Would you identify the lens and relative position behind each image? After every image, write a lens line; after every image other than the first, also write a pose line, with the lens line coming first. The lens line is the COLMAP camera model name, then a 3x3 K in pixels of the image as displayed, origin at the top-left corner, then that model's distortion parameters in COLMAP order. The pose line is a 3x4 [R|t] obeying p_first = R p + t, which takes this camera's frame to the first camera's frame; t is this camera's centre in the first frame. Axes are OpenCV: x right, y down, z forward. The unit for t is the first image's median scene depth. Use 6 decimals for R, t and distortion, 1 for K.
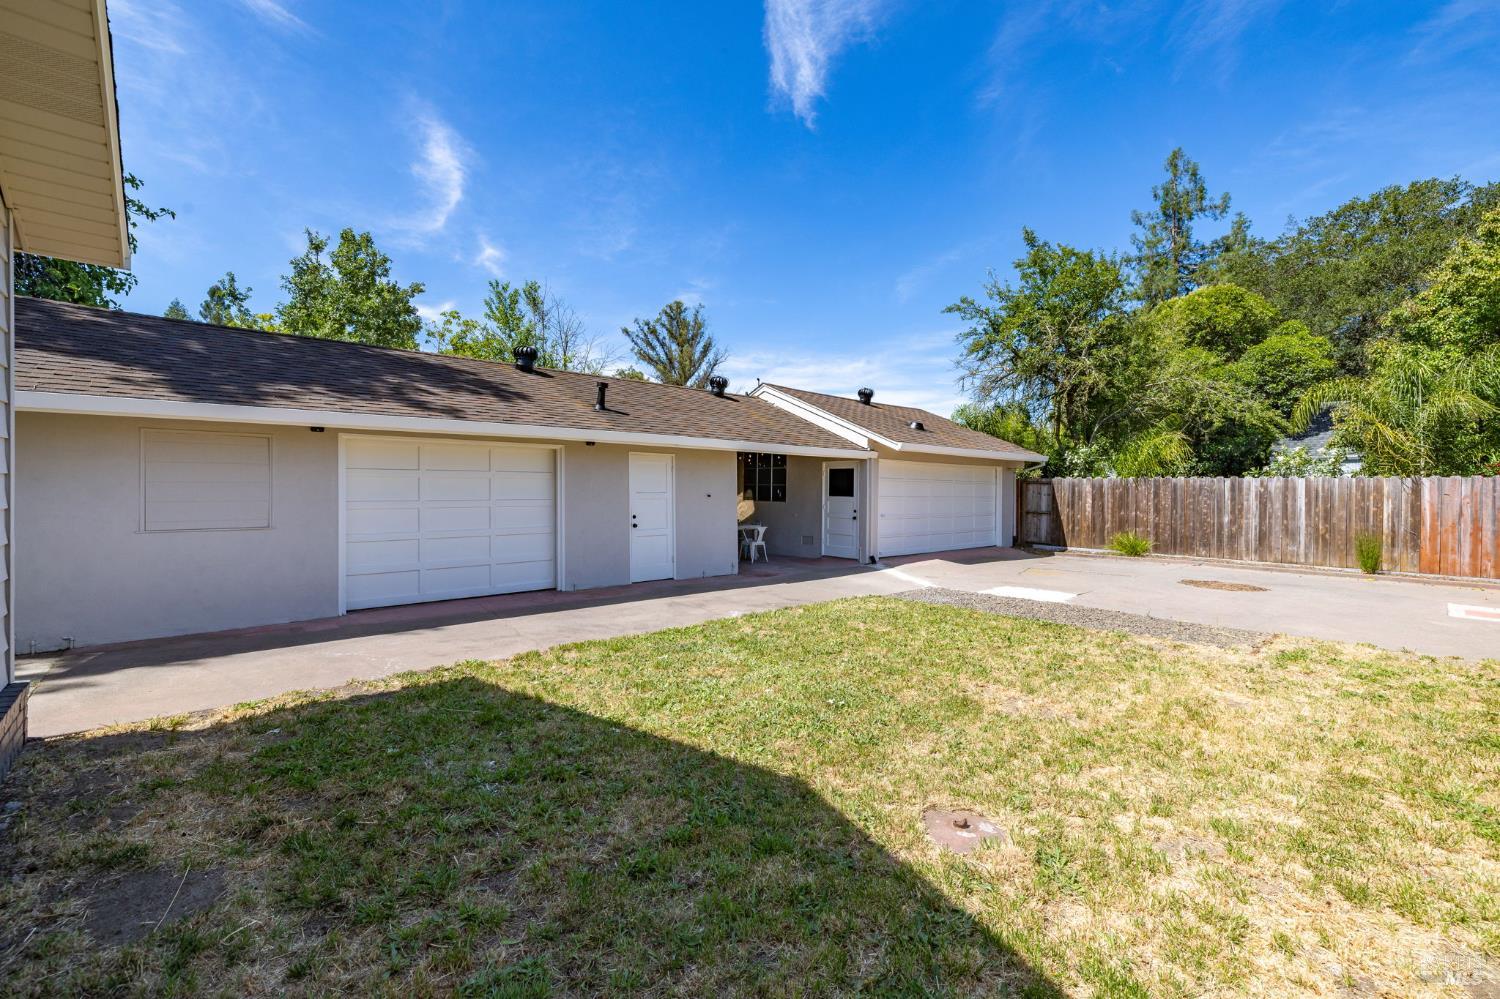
lens RADIAL K [[608.6, 0, 747.6], [0, 608.6, 488.8], [0, 0, 1]] dist [-0.000261, -0.000462]
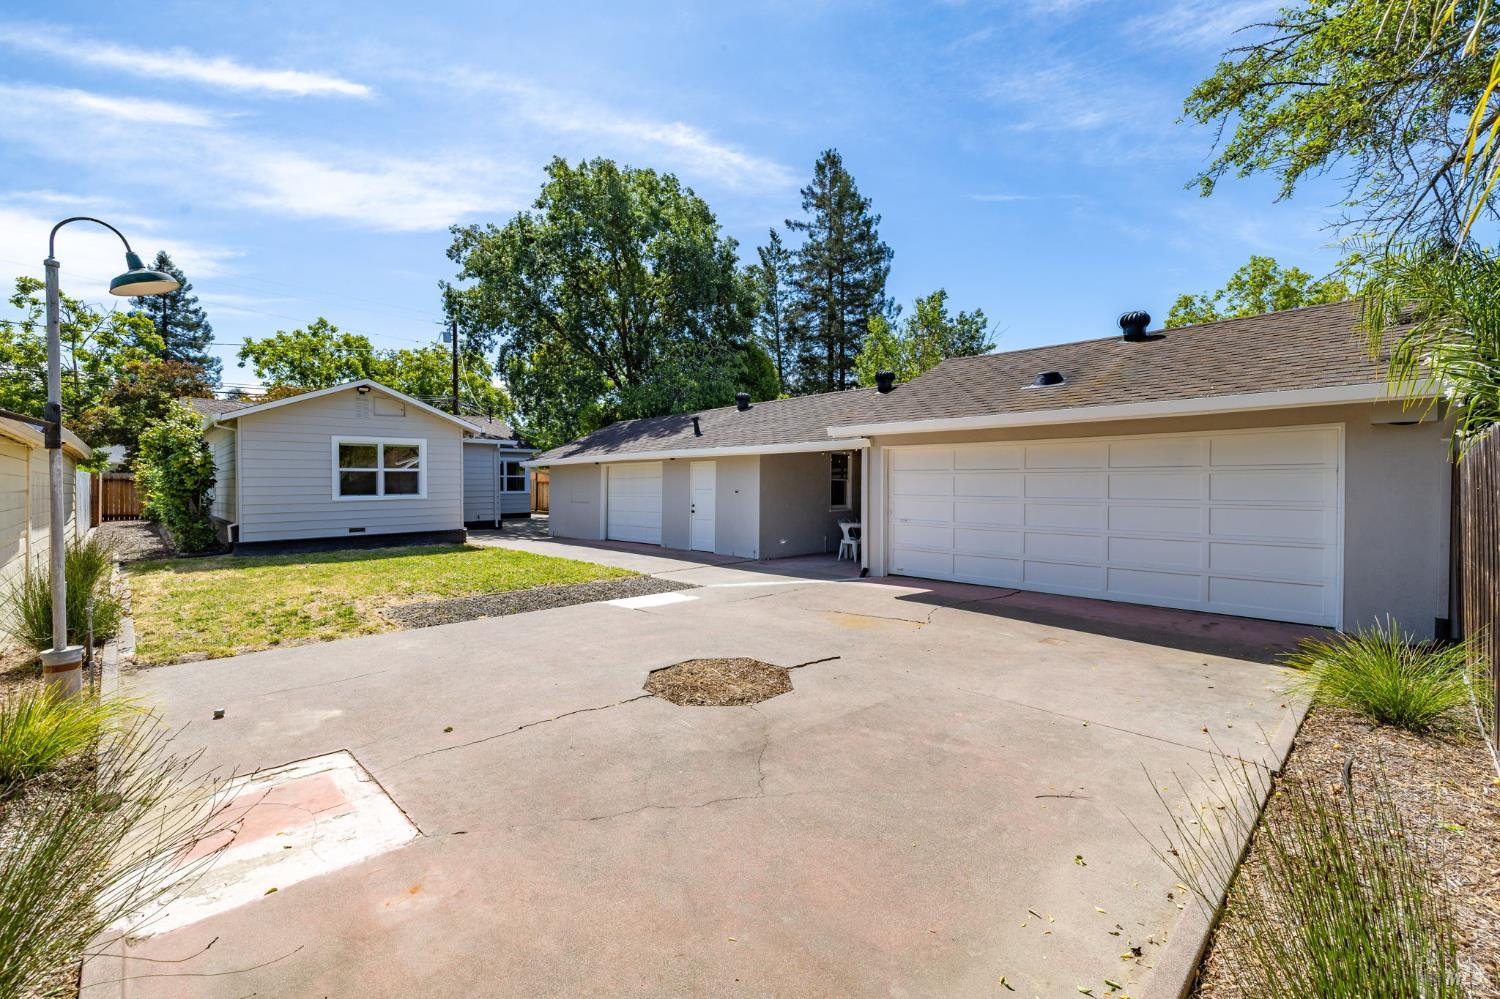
lens RADIAL K [[620.9, 0, 746.5], [0, 620.9, 492.7], [0, 0, 1]] dist [0.001907, 0.000110]
pose [[0.064783, 0.003875, -0.997892, 0.951979], [0.000862, 0.999992, 0.003939, 0.006115], [0.997899, -0.001116, 0.064779, 0.734330]]
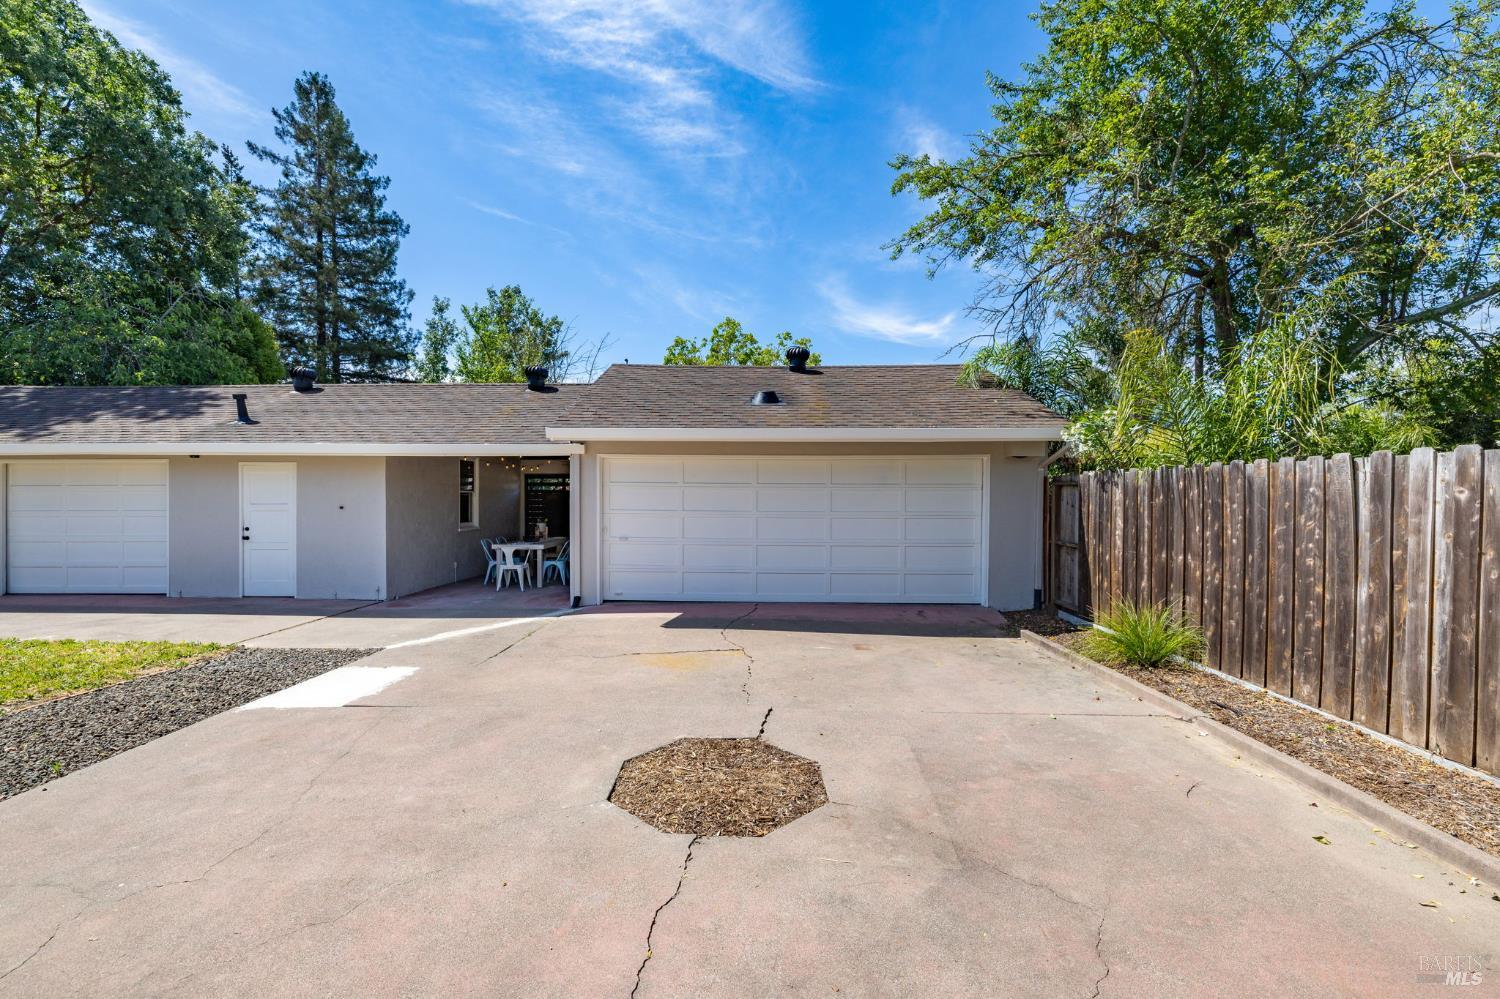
lens RADIAL K [[629.2, 0, 747.1], [0, 629.2, 518.0], [0, 0, 1]] dist [-0.000332, -0.000251]
pose [[0.738590, 0.015427, -0.673979, 0.770589], [0.003559, 0.999635, 0.026781, 0.002907], [0.674146, -0.022179, 0.738265, 0.562537]]
